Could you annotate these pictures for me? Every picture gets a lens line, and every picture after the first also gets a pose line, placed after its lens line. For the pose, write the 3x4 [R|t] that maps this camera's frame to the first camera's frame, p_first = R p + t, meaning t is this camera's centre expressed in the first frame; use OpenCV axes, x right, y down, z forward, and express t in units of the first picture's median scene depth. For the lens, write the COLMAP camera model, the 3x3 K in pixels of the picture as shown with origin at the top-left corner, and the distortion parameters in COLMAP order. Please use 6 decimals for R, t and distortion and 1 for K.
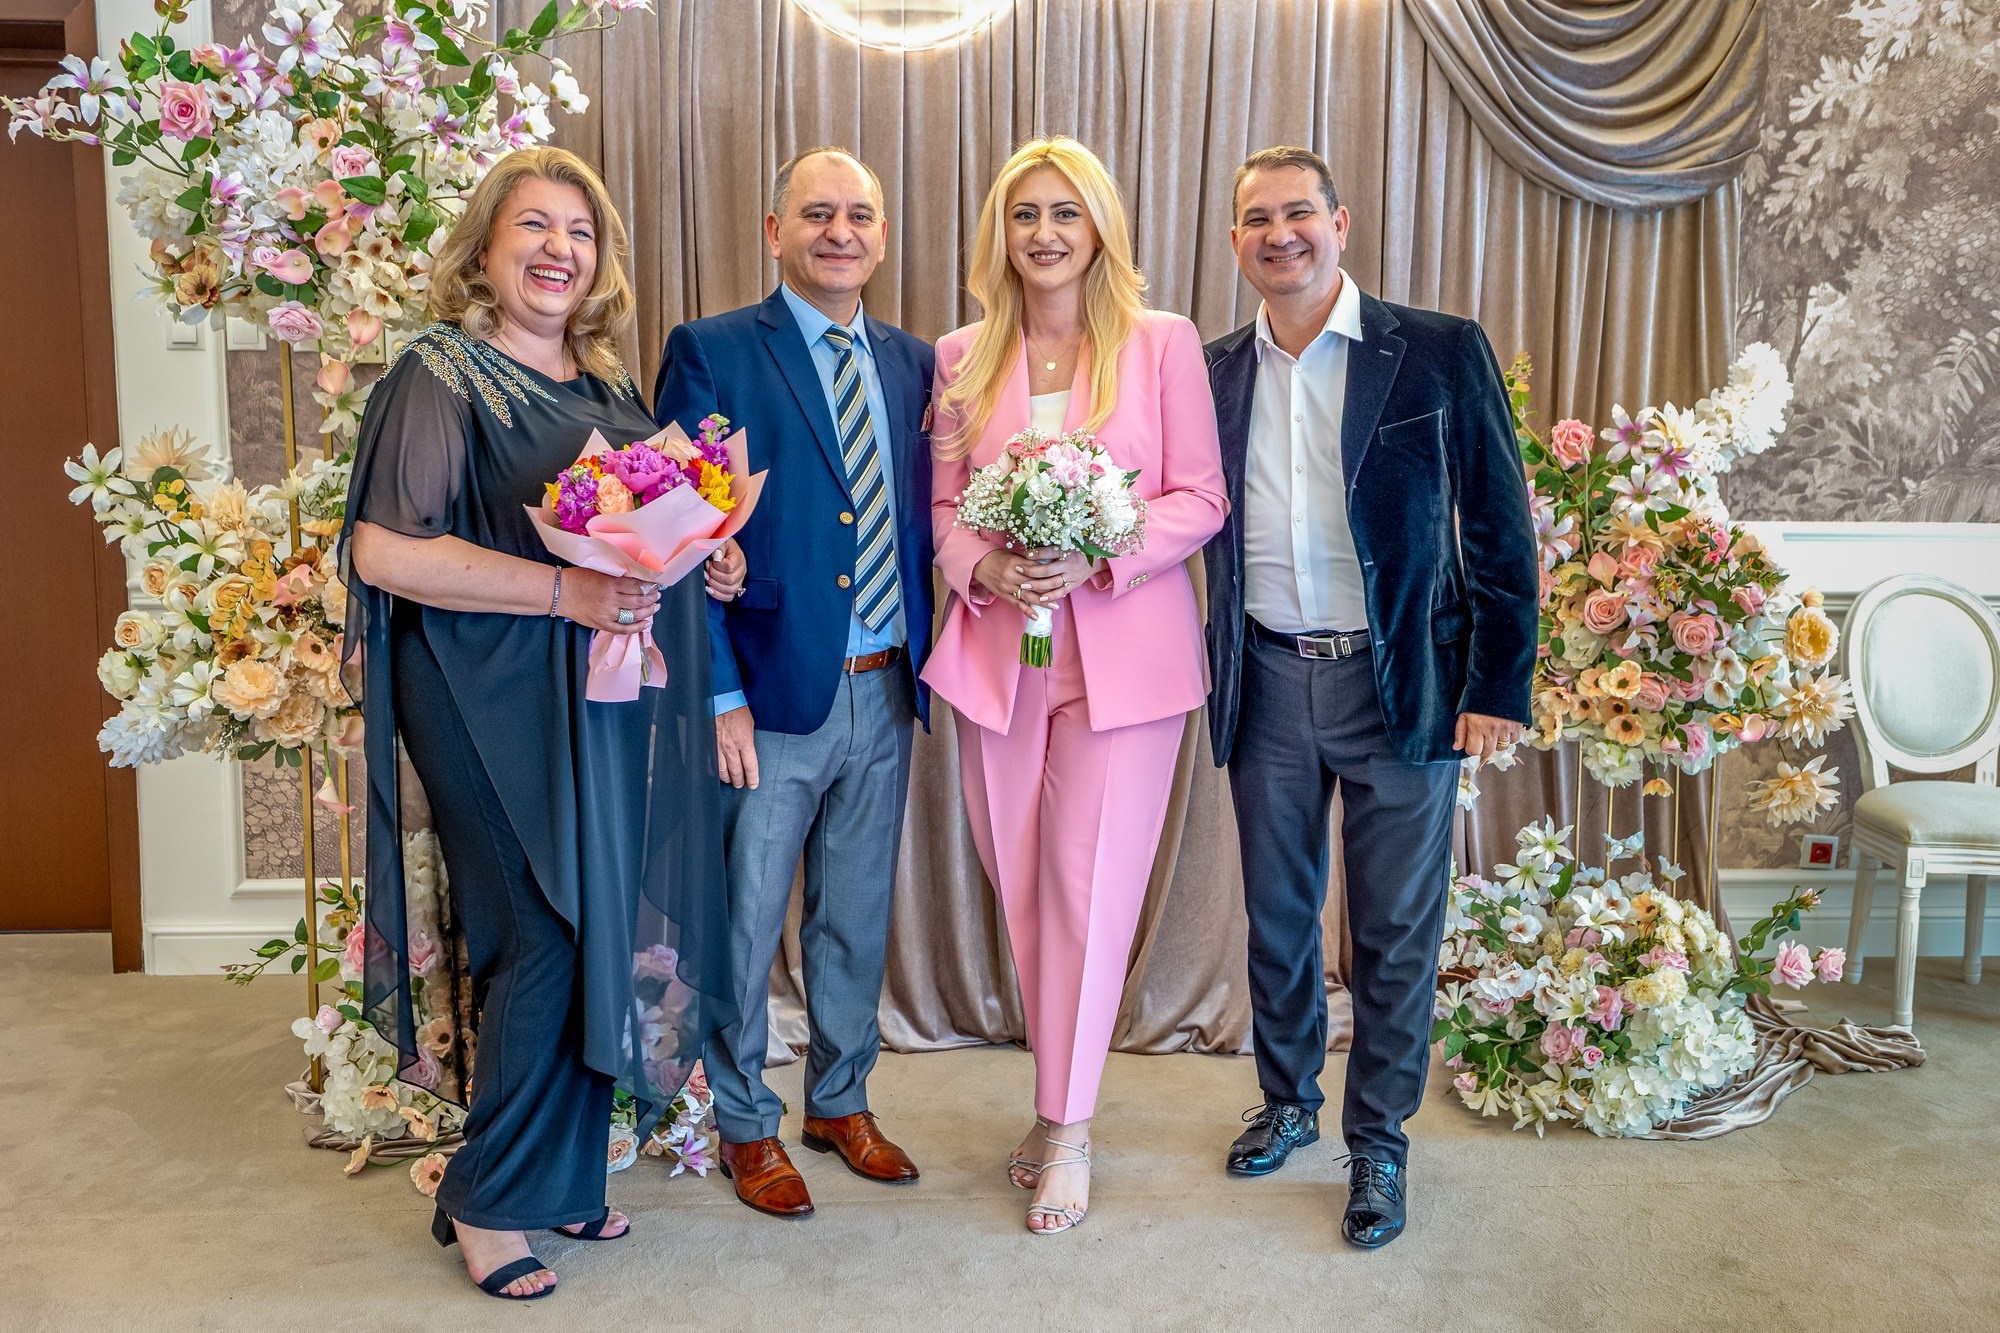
lens RADIAL K [[1974.7, 0, 1012.9], [0, 1974.7, 653.5], [0, 0, 1]] dist [-0.031675, 0.000000]
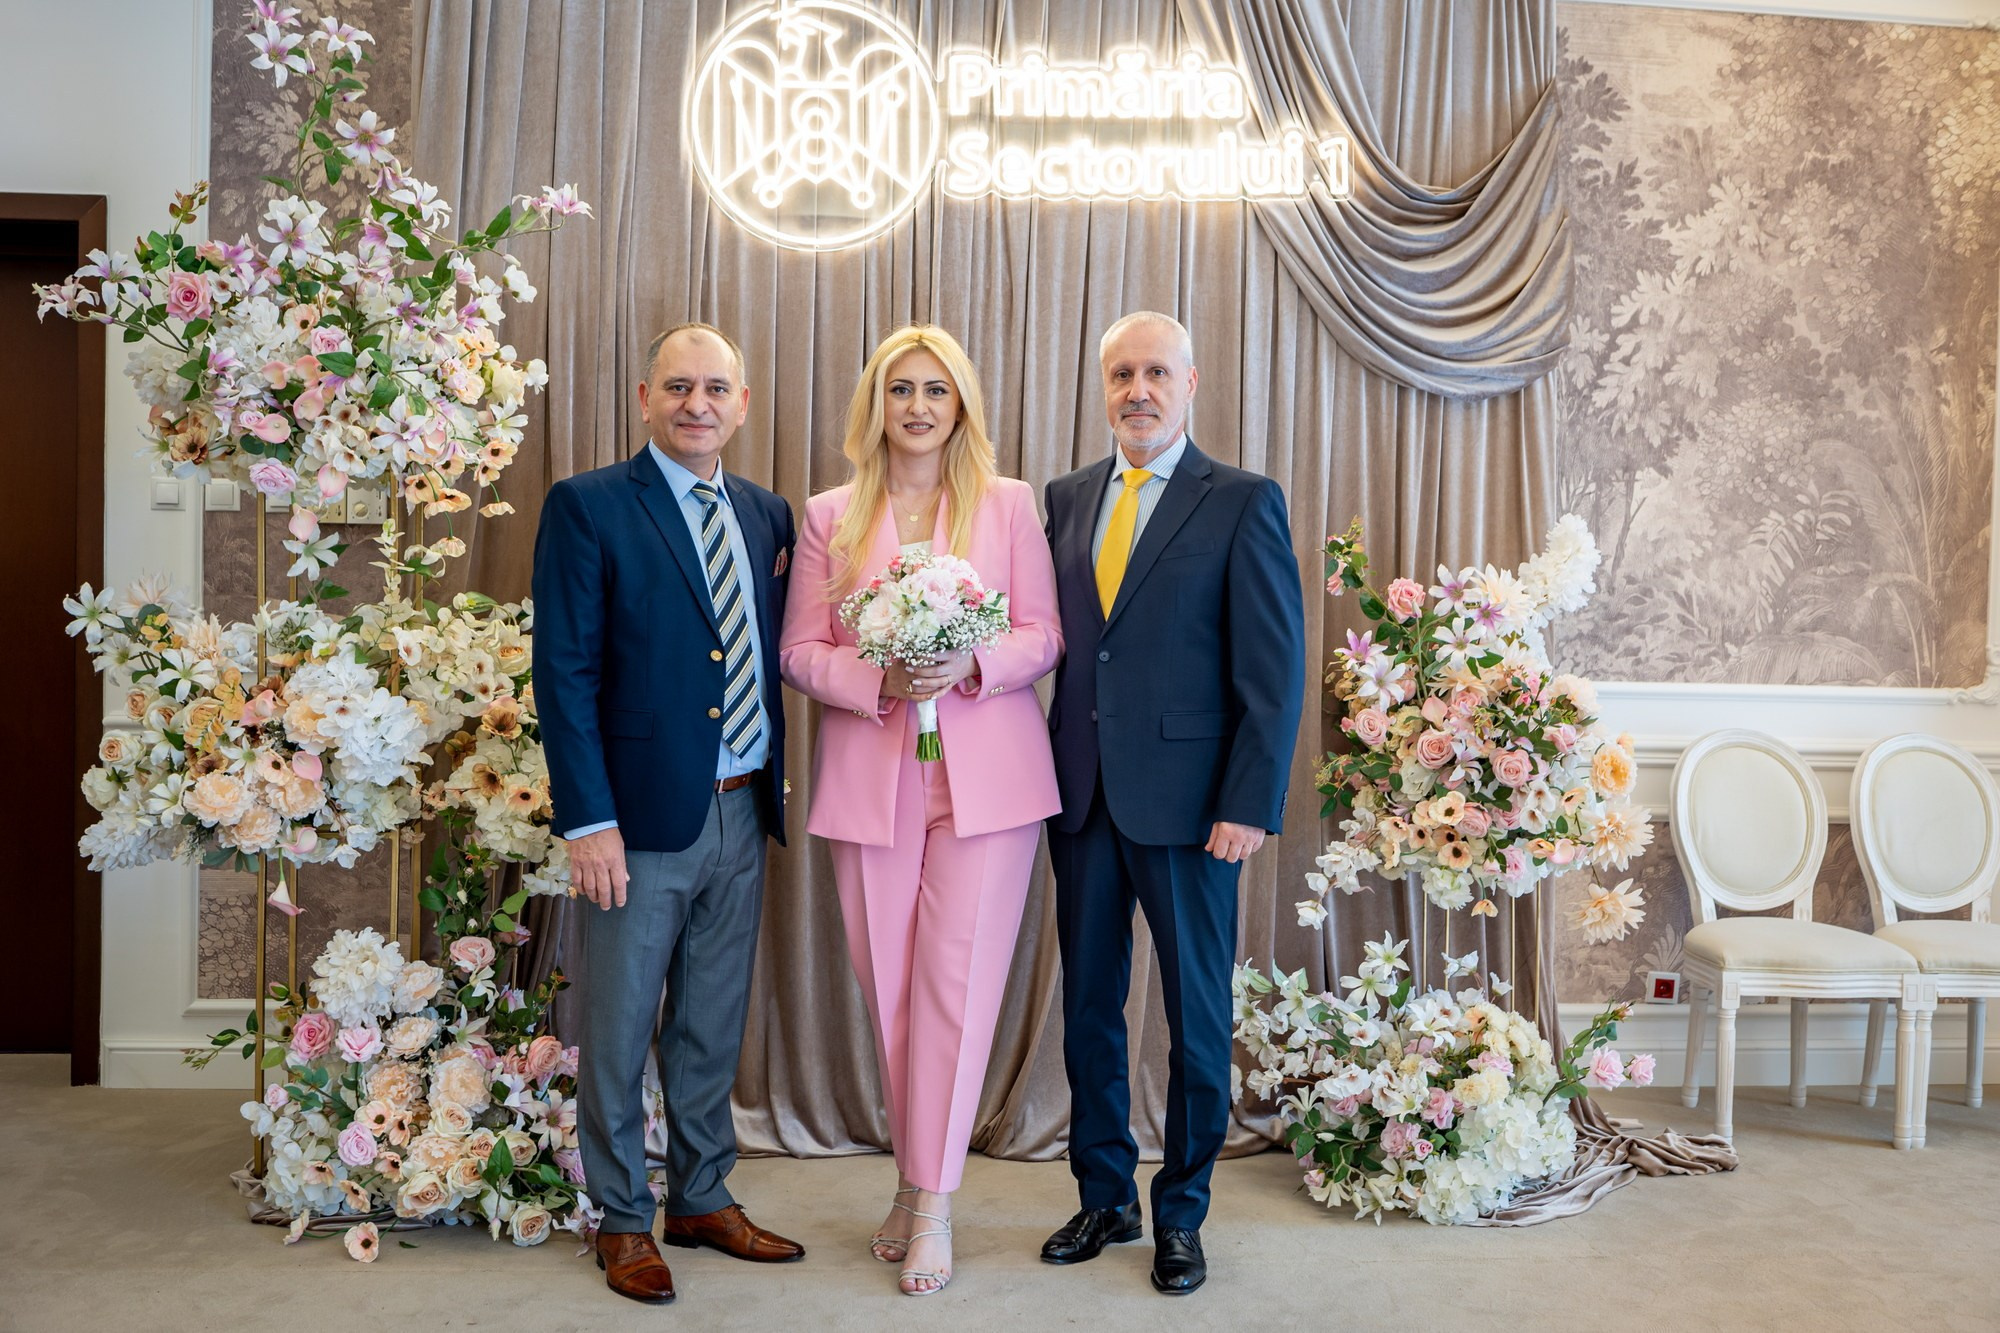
lens RADIAL K [[1974.7, 0, 1001.2], [0, 1974.7, 654.7], [0, 0, 1]] dist [-0.031675, 0.000000]
pose [[0.999851, 0.008877, 0.014795, 0.037974], [-0.007271, 0.994420, -0.105245, 0.045707], [-0.015647, 0.105122, 0.994336, -0.118120]]
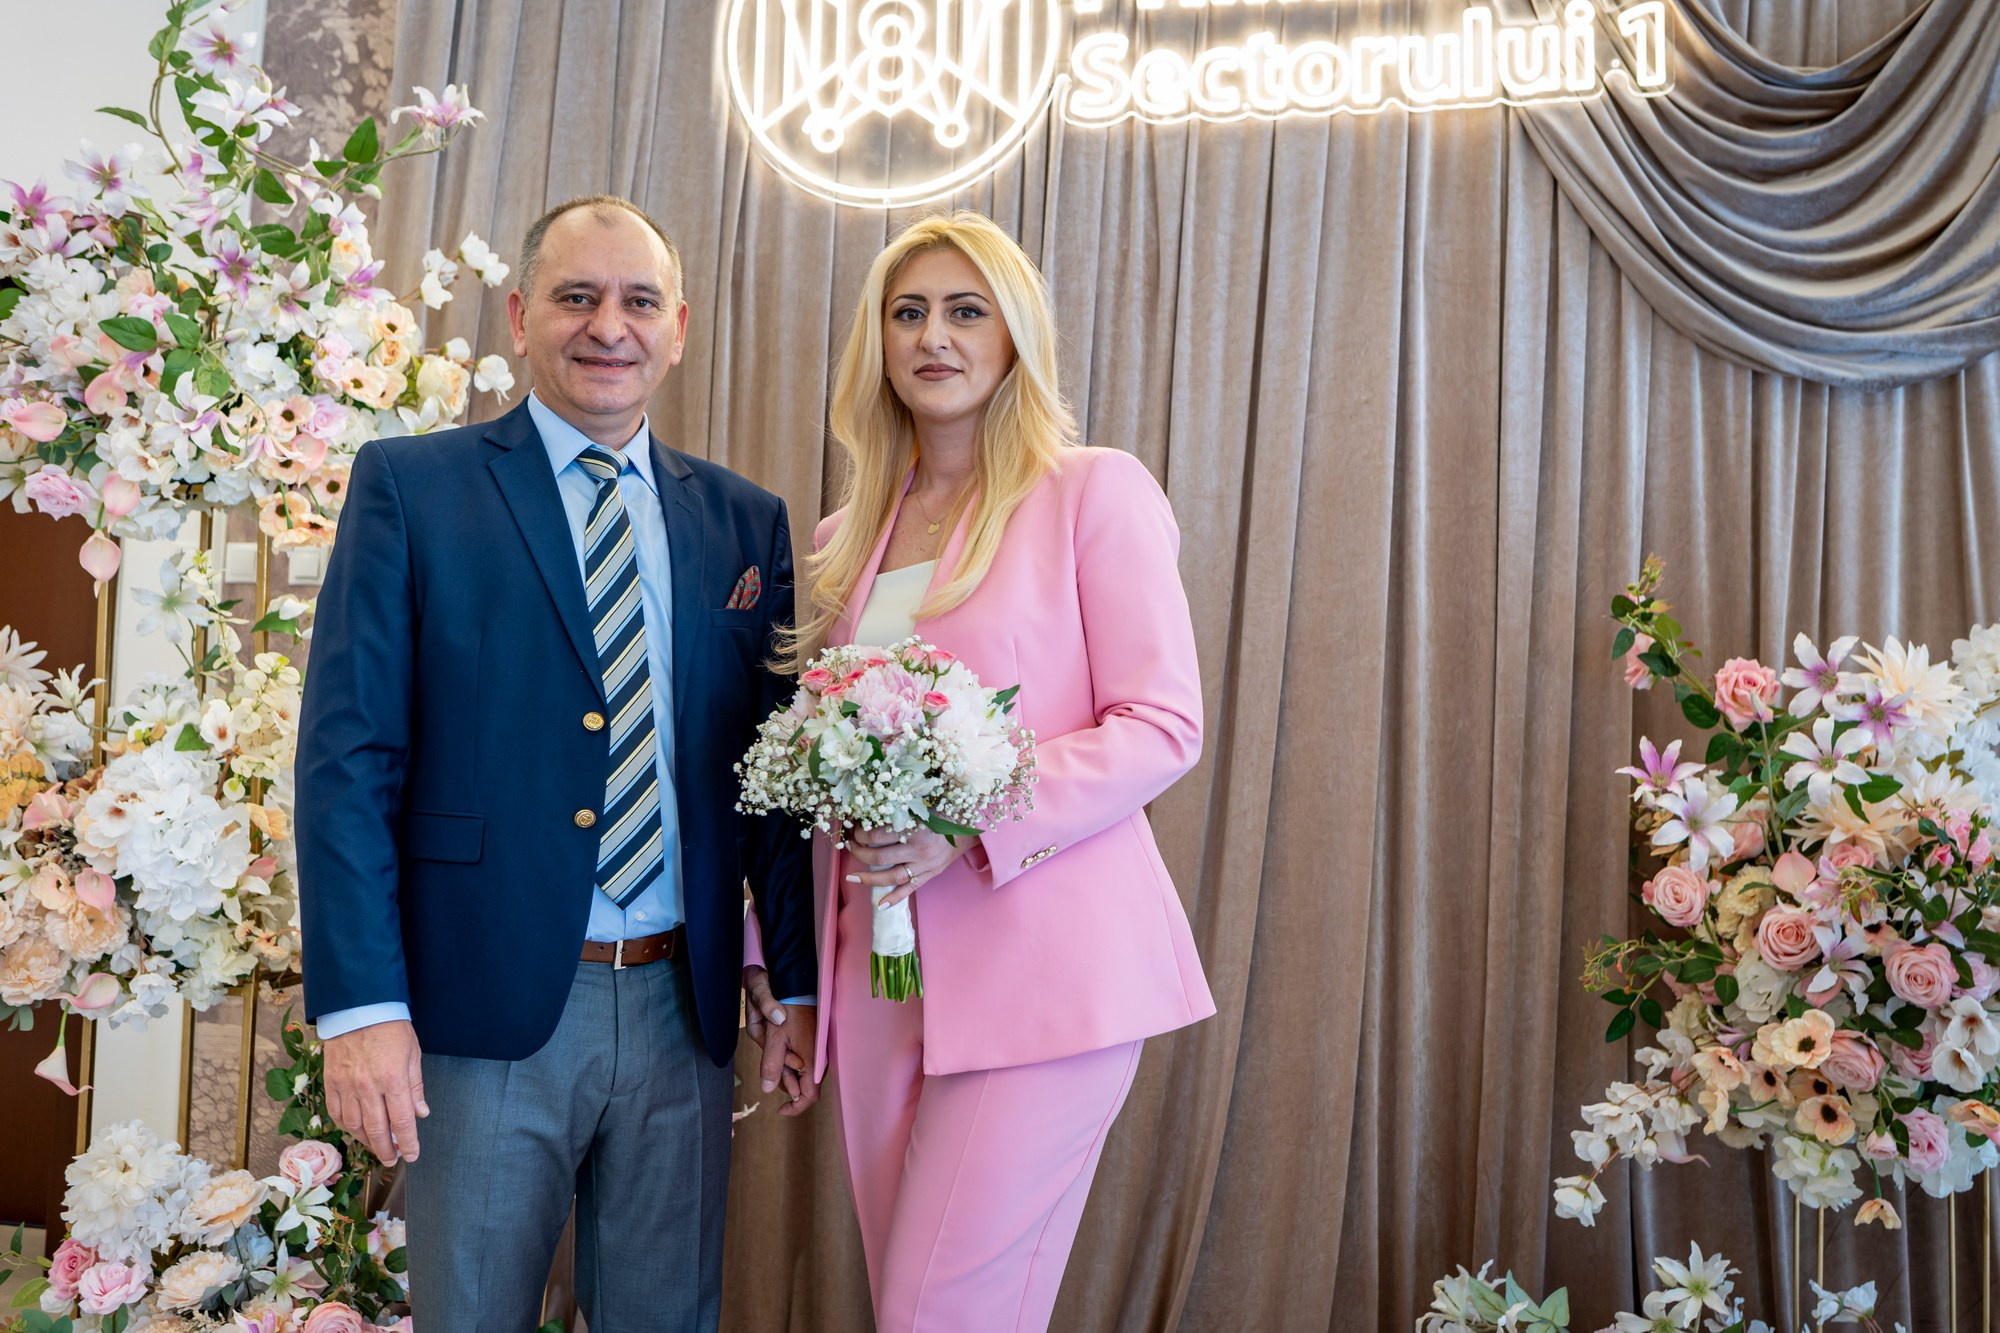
lens RADIAL K [[1974.7, 0, 996.6], [0, 1974.7, 648.3], [0, 0, 1]] dist [-0.031675, 0.000000]
pose [[0.965412, 0.014650, -0.260316, 0.214775], [-0.065931, 0.979688, -0.189379, 0.027328], [0.252254, 0.199991, 0.946769, 0.276327]]
